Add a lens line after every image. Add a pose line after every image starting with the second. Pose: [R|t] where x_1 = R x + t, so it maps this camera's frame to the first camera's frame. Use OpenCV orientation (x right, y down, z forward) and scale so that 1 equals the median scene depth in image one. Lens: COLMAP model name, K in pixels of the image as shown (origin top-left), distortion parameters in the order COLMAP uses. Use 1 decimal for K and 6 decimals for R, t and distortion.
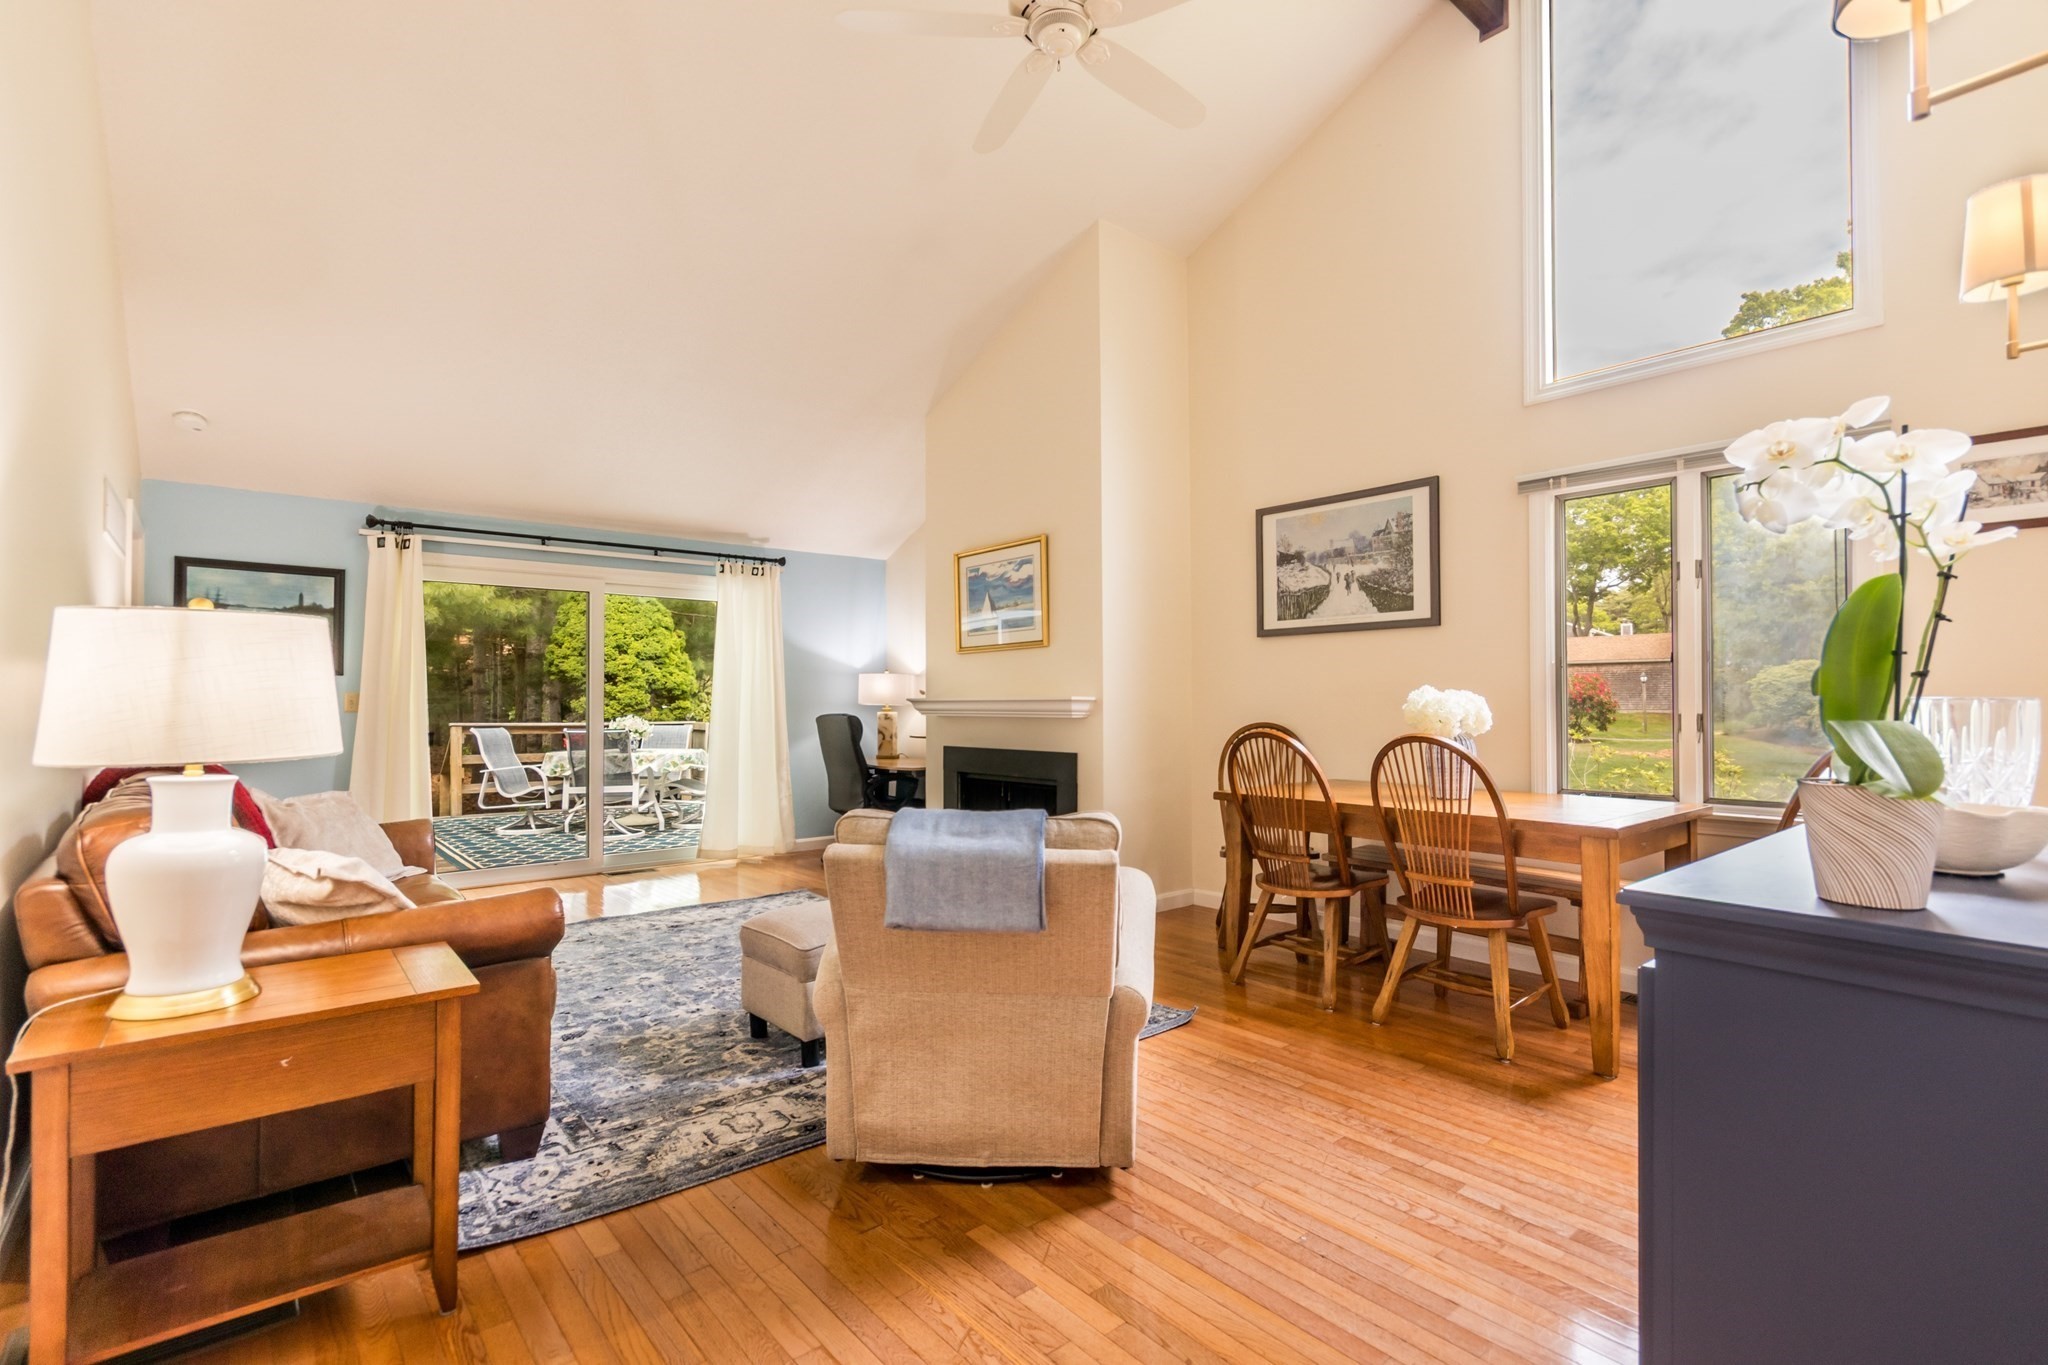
lens RADIAL K [[964.8, 0, 1020.0], [0, 964.8, 678.5], [0, 0, 1]] dist [0.000570, 0.000910]
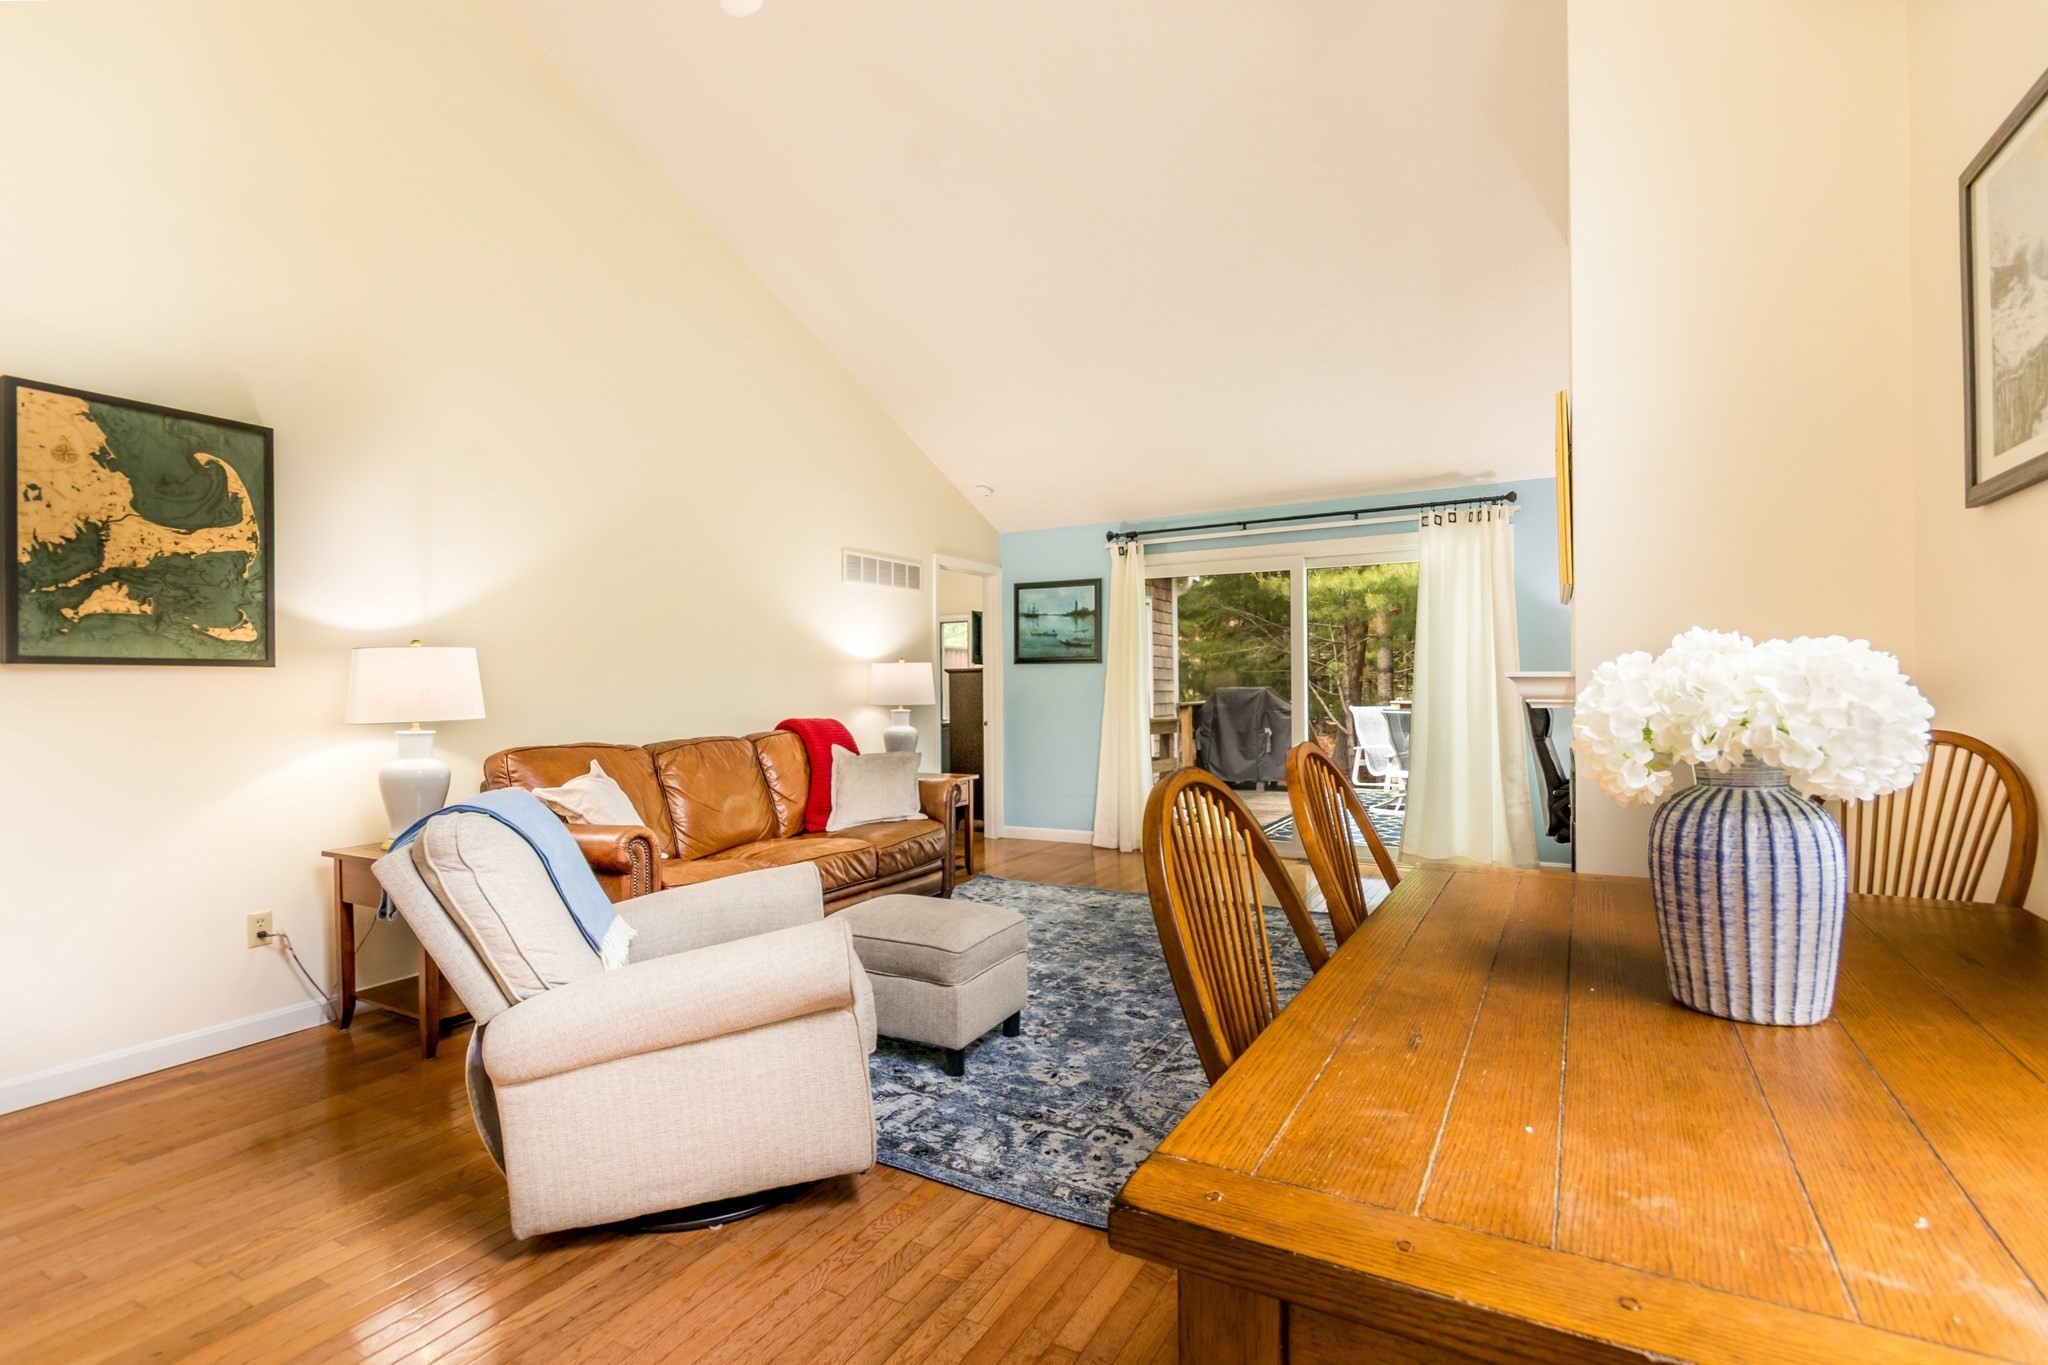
lens RADIAL K [[964.8, 0, 1020.0], [0, 964.8, 678.5], [0, 0, 1]] dist [0.000570, 0.000910]
pose [[0.348241, -0.010466, -0.937347, 0.428844], [0.033239, 0.999447, 0.001190, 0.012027], [0.936816, -0.031571, 0.348396, 0.458209]]
